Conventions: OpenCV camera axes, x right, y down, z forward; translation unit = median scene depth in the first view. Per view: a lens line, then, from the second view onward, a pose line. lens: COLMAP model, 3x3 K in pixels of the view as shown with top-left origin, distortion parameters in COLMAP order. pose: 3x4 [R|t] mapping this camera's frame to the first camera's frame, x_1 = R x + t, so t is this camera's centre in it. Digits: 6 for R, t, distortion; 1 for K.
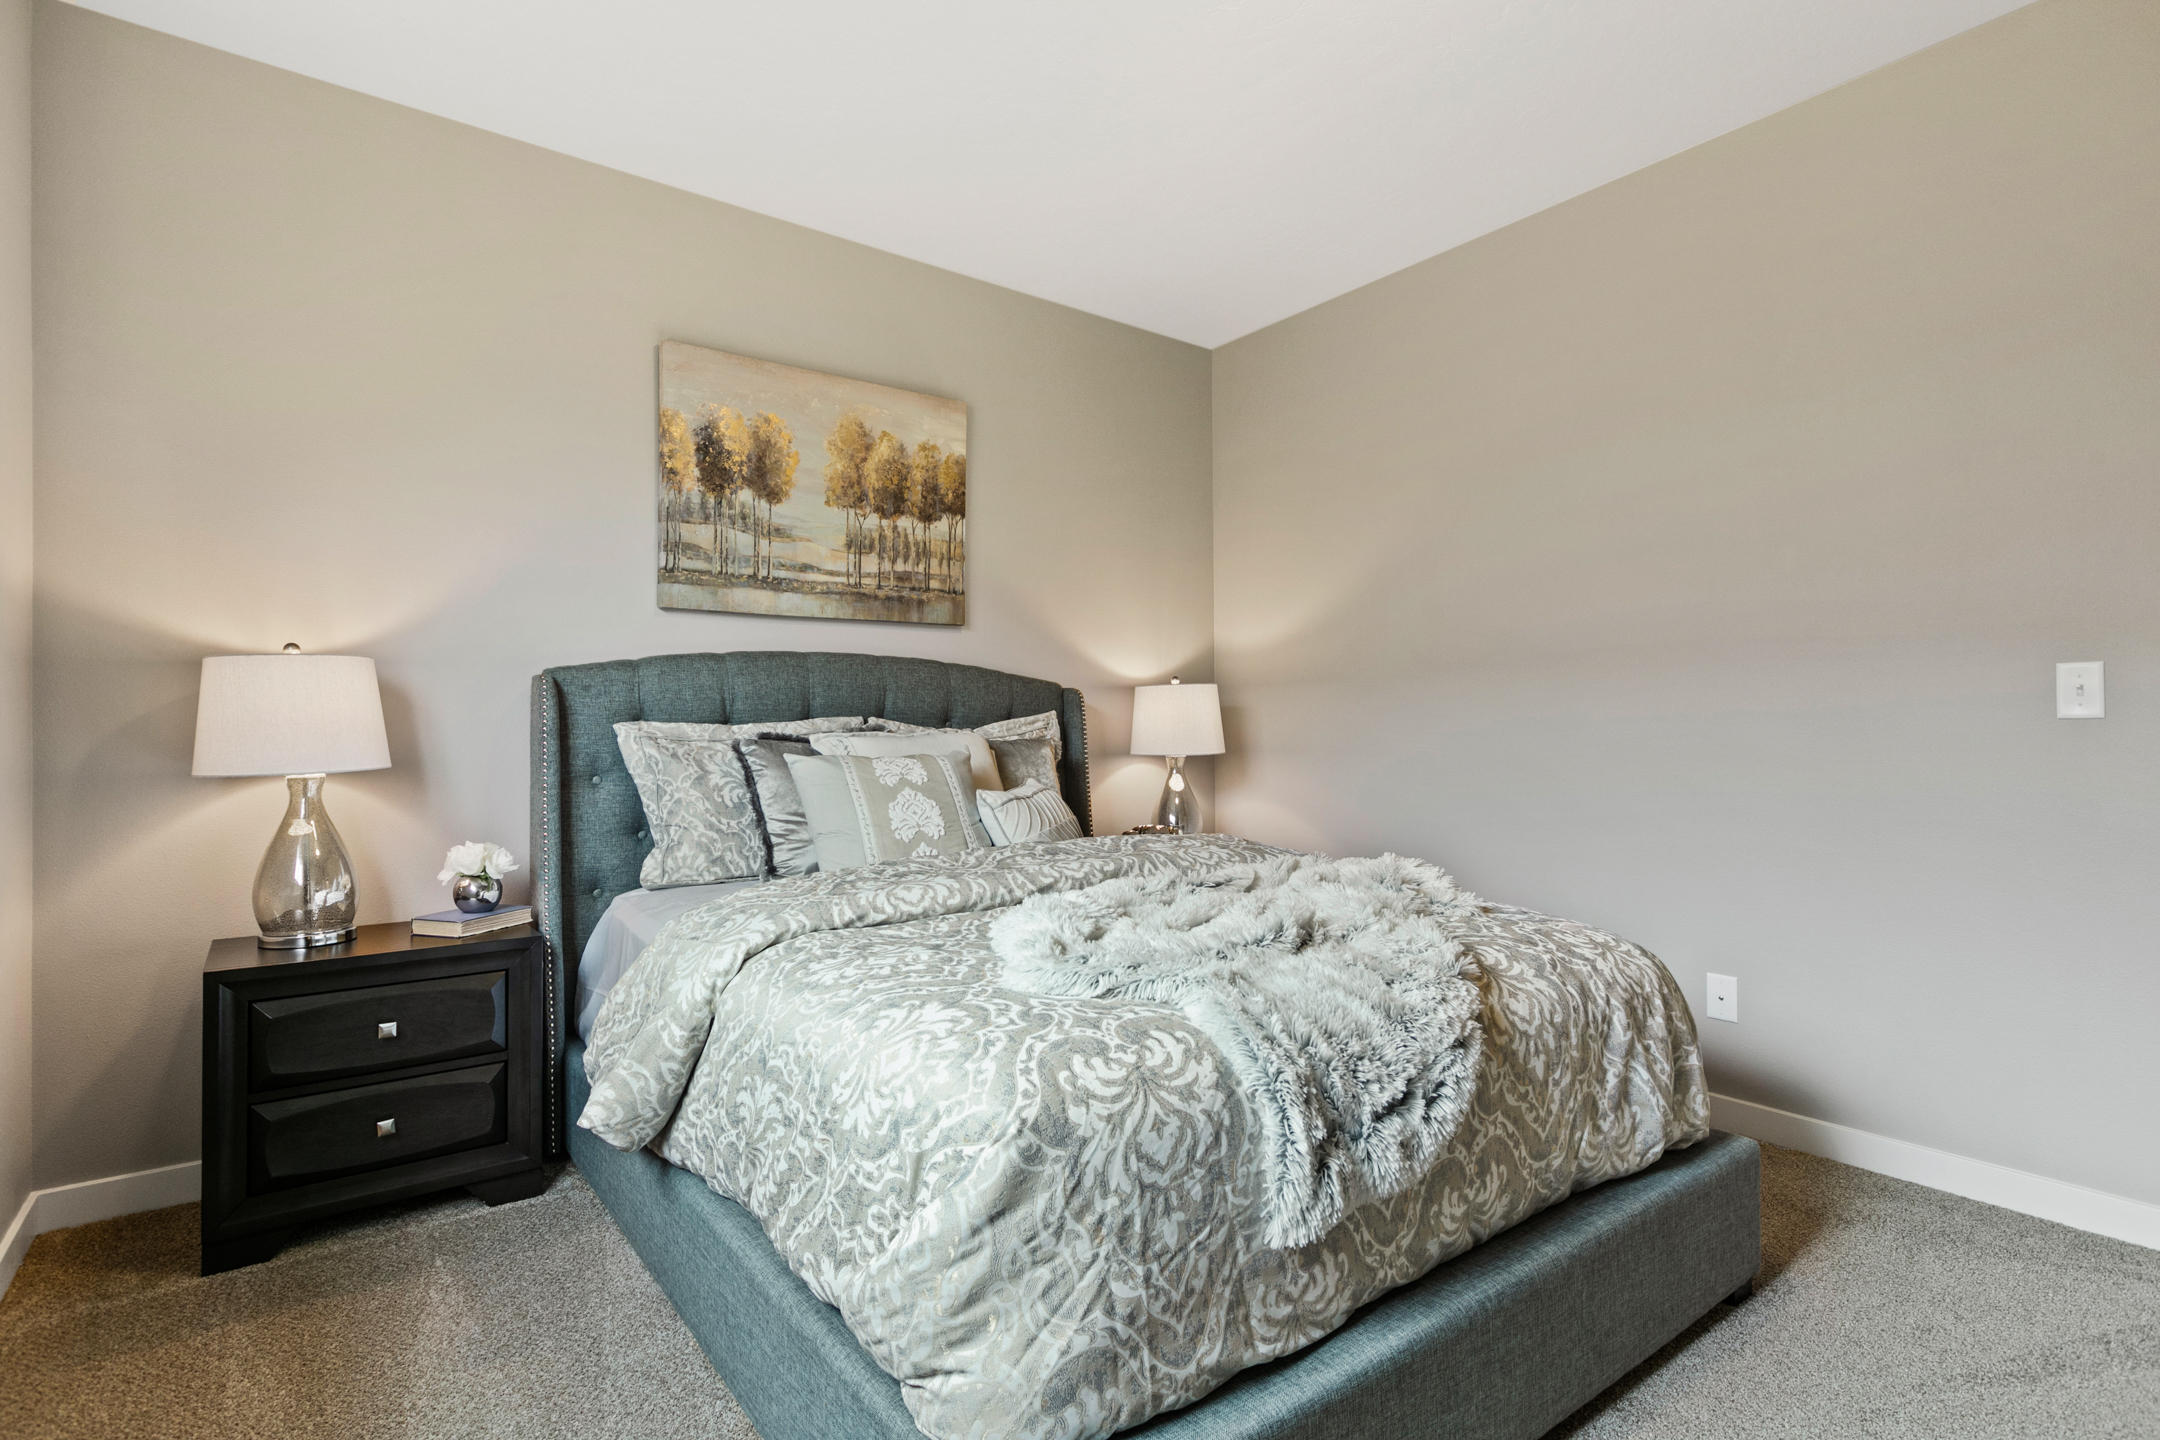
lens RADIAL K [[1052.4, 0, 1084.9], [0, 1052.4, 716.7], [0, 0, 1]] dist [0.002075, 0.000130]
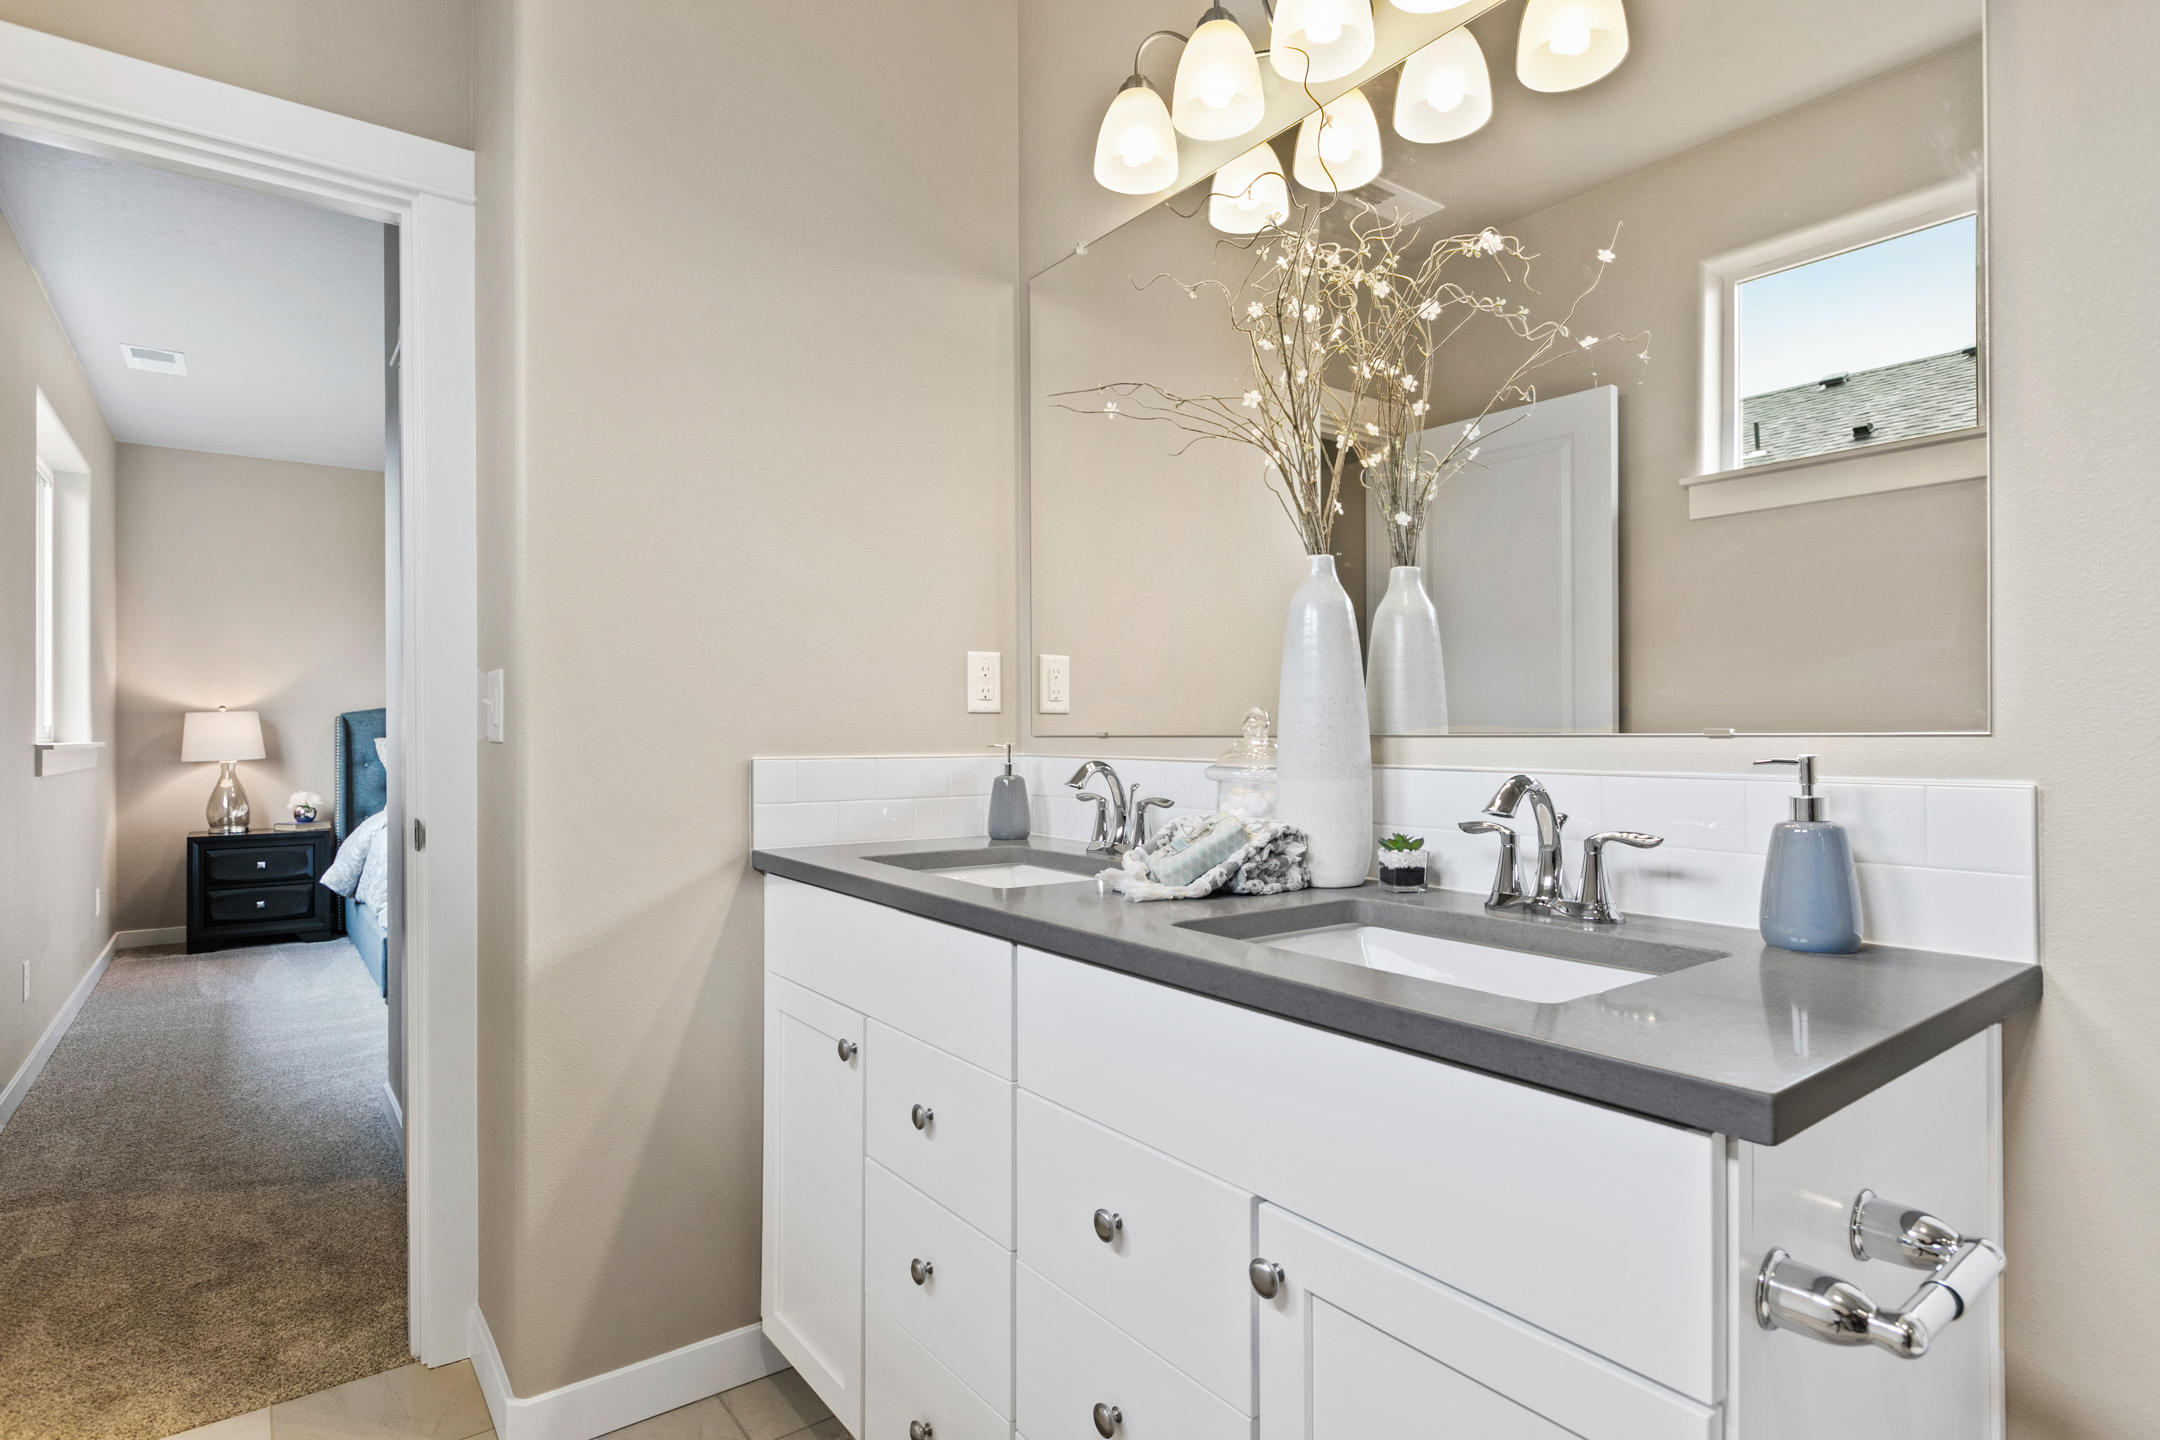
lens RADIAL K [[1125.7, 0, 1077.3], [0, 1125.7, 726.7], [0, 0, 1]] dist [-0.003810, -0.000562]
pose [[0.999932, -0.005875, -0.010070, 1.178674], [0.005861, 0.999982, -0.001387, -0.007715], [0.010078, 0.001328, 0.999948, -1.485060]]
